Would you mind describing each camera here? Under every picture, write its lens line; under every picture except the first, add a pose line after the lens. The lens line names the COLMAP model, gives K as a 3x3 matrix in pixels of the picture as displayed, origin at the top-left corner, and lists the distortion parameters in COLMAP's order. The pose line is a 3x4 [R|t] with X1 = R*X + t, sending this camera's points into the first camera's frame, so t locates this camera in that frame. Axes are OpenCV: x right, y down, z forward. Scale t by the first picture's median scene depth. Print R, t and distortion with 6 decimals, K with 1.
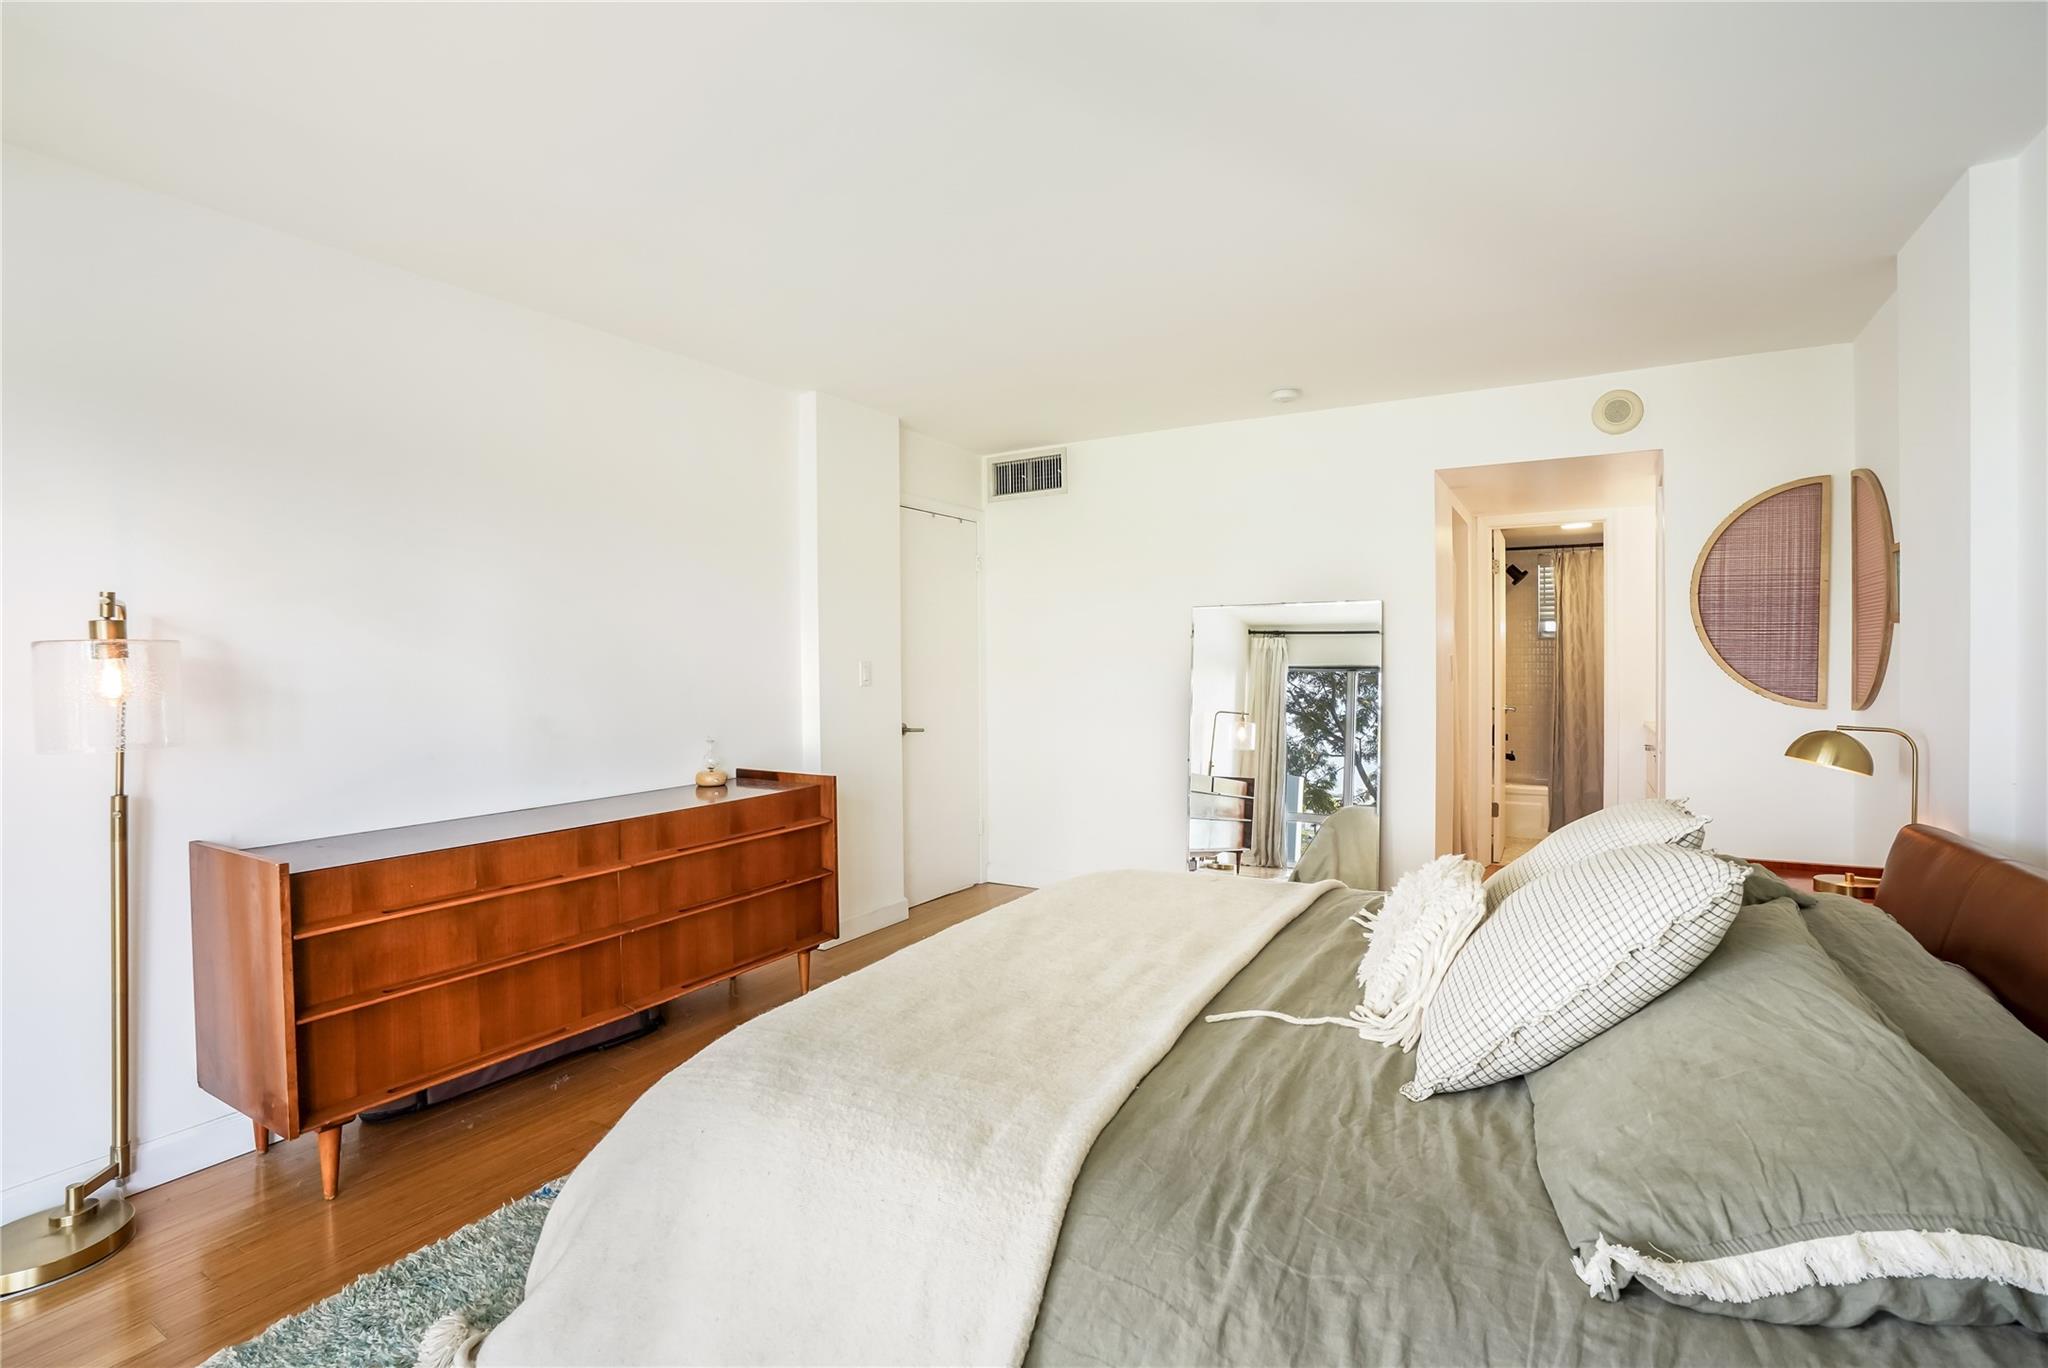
lens RADIAL K [[962.1, 0, 1025.2], [0, 962.1, 673.6], [0, 0, 1]] dist [-0.072063, 0.029847]
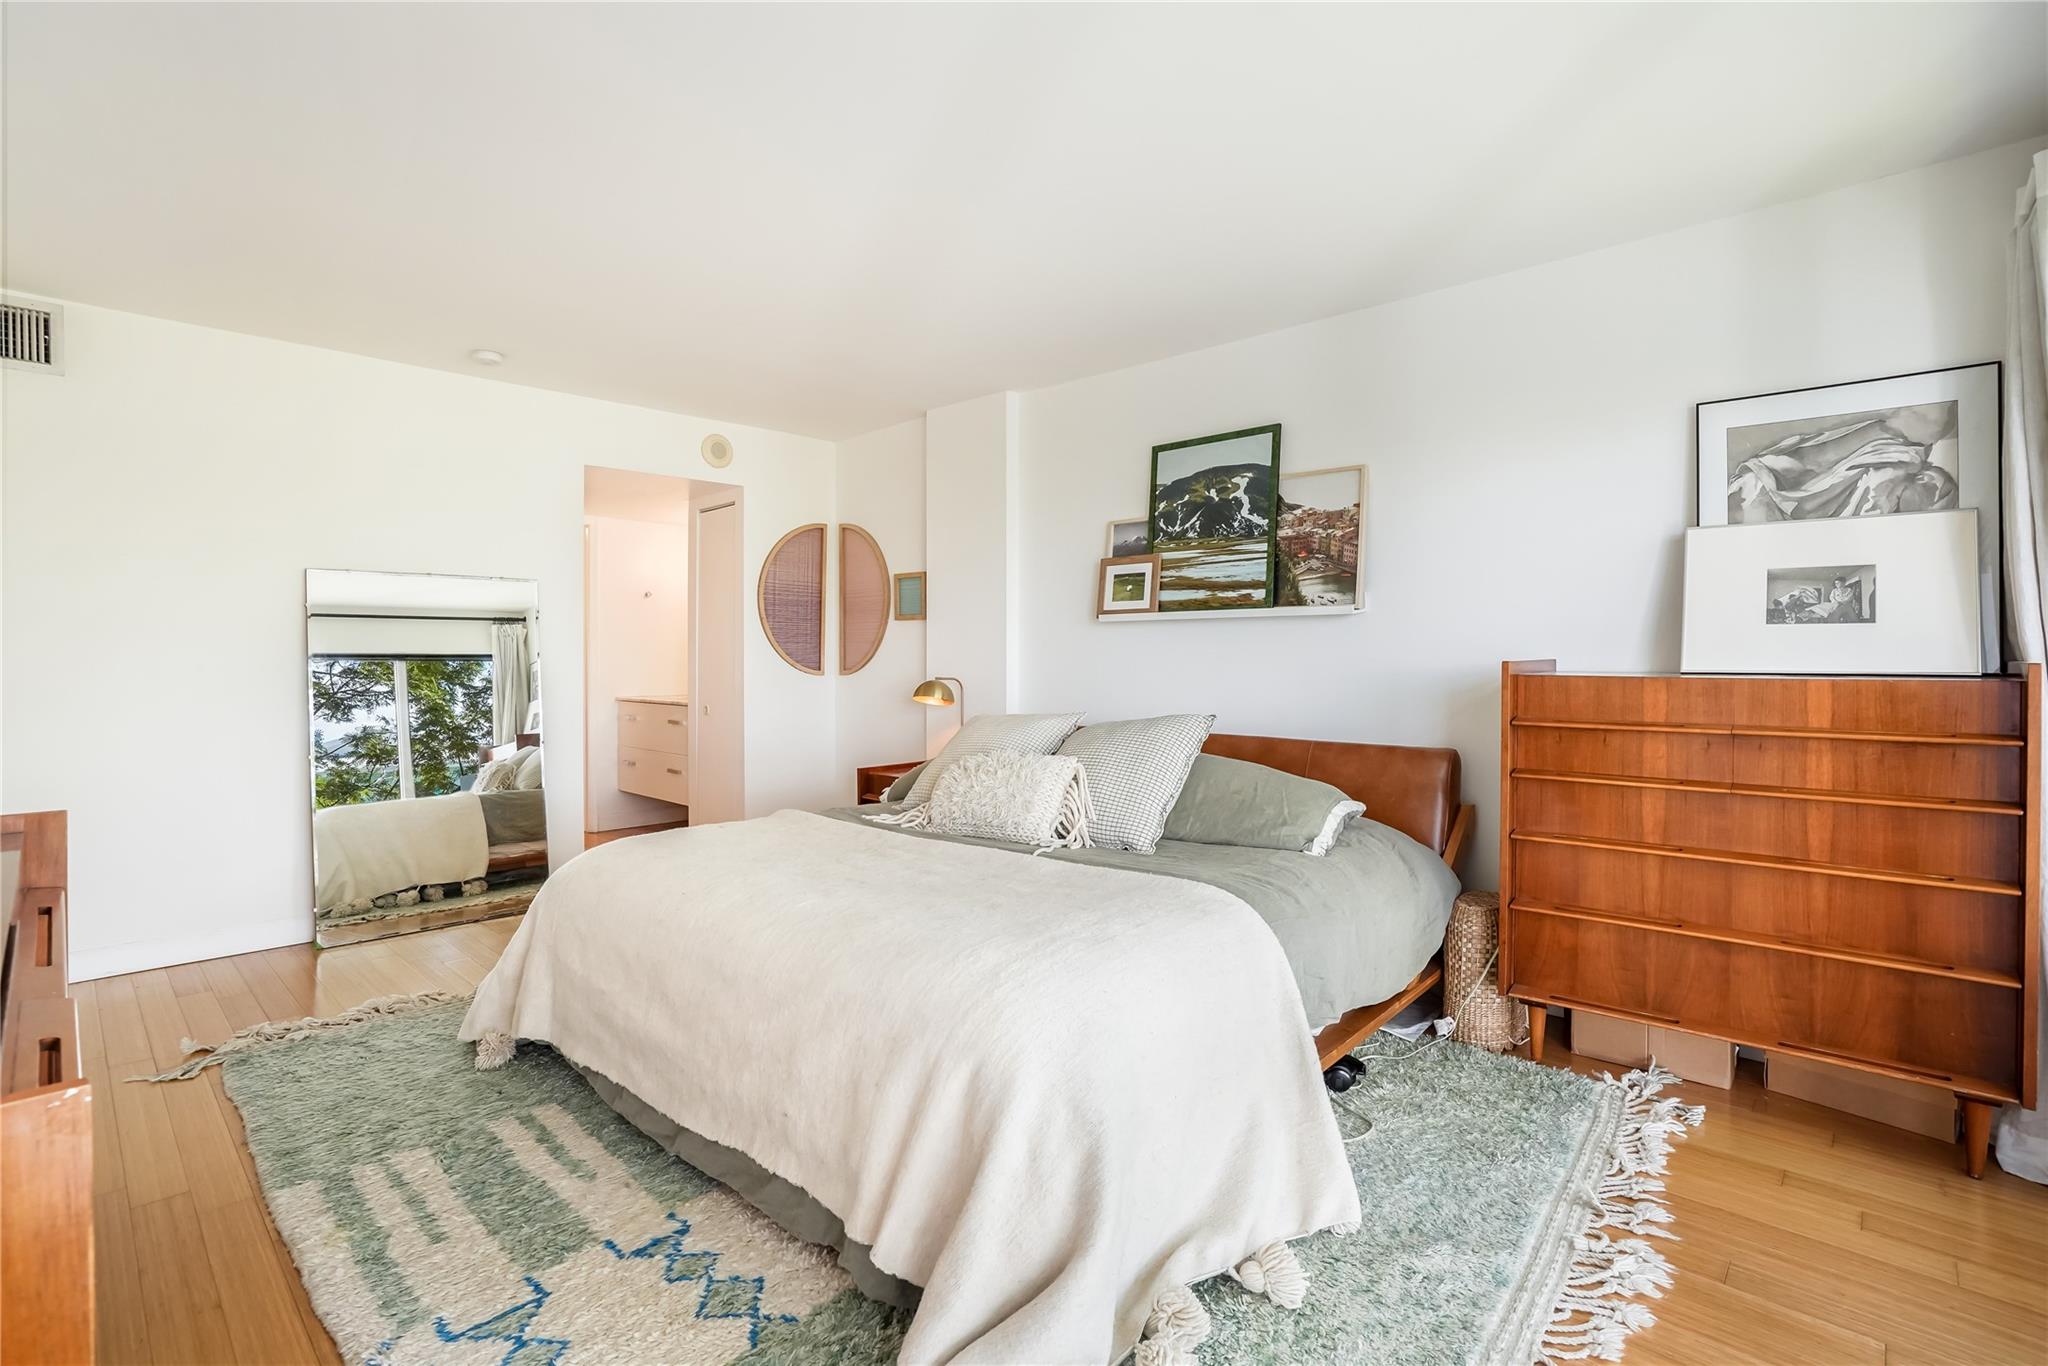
lens RADIAL K [[962.1, 0, 1025.2], [0, 962.1, 672.6], [0, 0, 1]] dist [-0.072063, 0.029847]
pose [[0.220480, -0.007506, 0.975363, -0.620203], [0.015913, 0.999865, 0.004097, 0.033176], [-0.975262, 0.014617, 0.220569, 0.319859]]
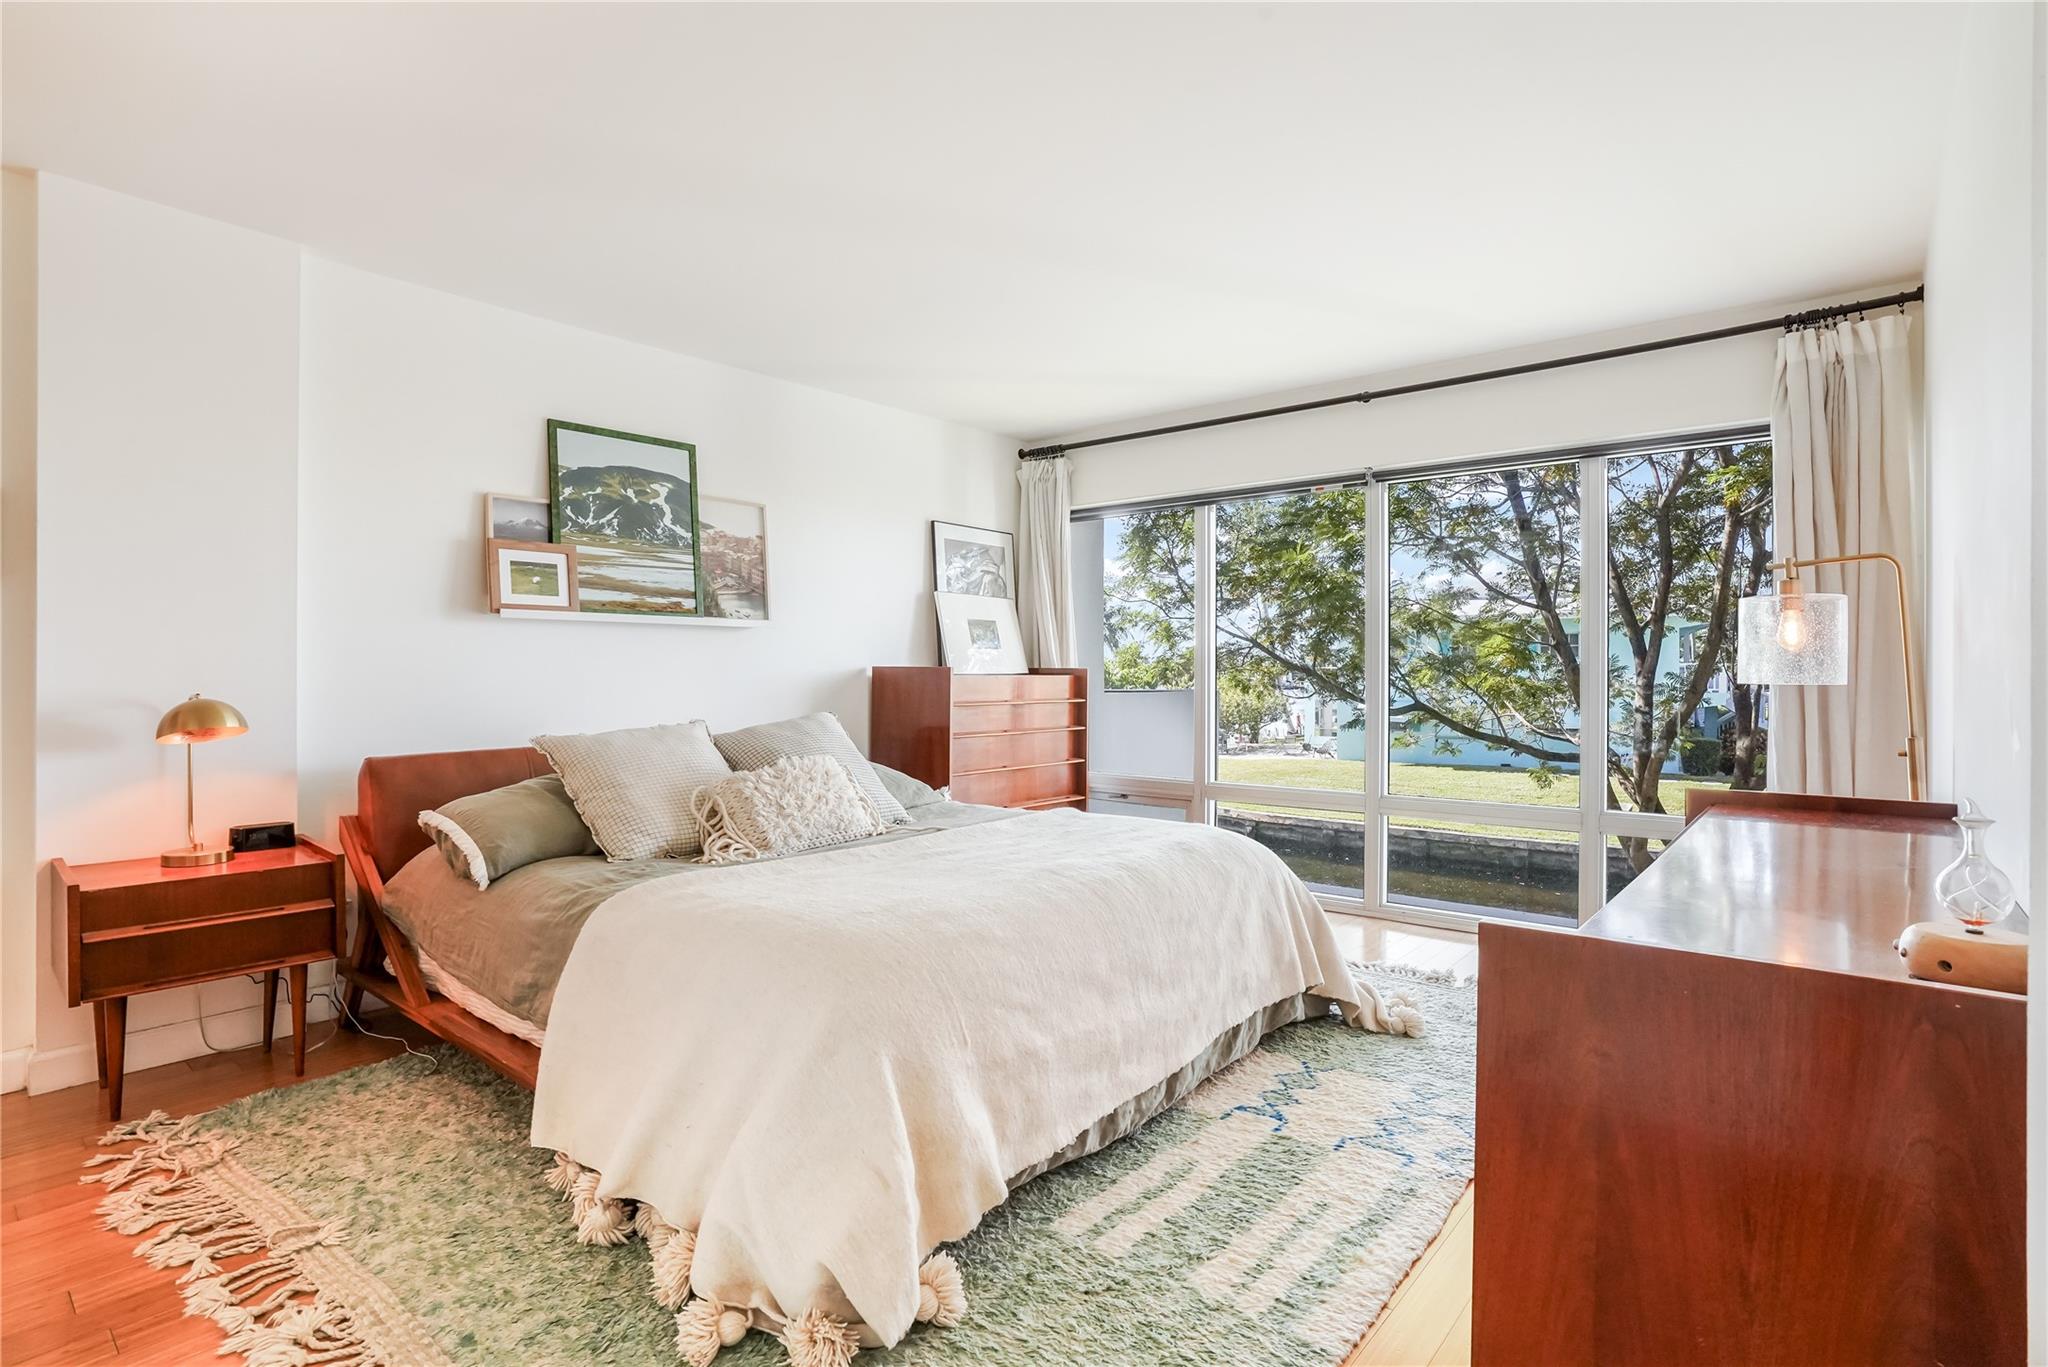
lens RADIAL K [[995.2, 0, 1019.2], [0, 995.2, 673.0], [0, 0, 1]] dist [-0.060603, 0.028530]
pose [[-0.984355, 0.008061, 0.176013, -0.109168], [0.011120, 0.999804, 0.016403, 0.021502], [-0.175846, 0.018103, -0.984251, 1.367443]]
